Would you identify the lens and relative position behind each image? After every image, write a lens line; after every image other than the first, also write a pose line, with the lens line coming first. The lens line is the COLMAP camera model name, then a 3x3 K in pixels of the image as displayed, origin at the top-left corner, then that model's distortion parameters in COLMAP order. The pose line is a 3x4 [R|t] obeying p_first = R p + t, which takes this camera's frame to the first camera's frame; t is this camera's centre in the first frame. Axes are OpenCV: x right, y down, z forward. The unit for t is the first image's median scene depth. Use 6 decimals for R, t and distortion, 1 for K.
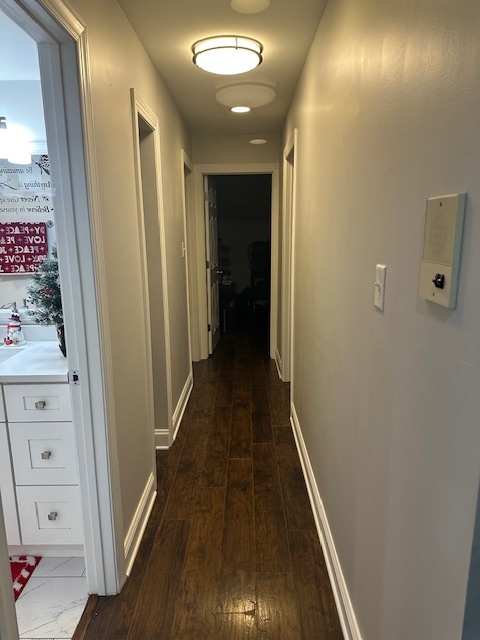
lens RADIAL K [[451.9, 0, 238.9], [0, 451.9, 321.9], [0, 0, 1]] dist [0.021739, -0.030977]
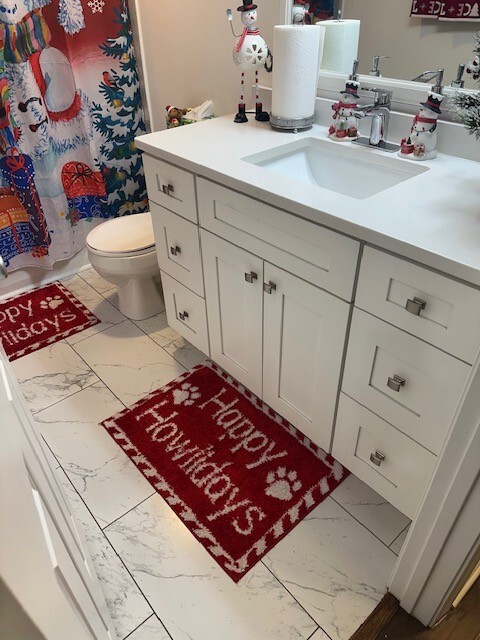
lens RADIAL K [[451.9, 0, 238.9], [0, 451.9, 318.3], [0, 0, 1]] dist [0.021739, -0.030977]
pose [[0.660257, 0.444359, -0.605480, -0.217777], [-0.137035, 0.863933, 0.484603, -0.018531], [0.738432, -0.236991, 0.631311, 0.453635]]
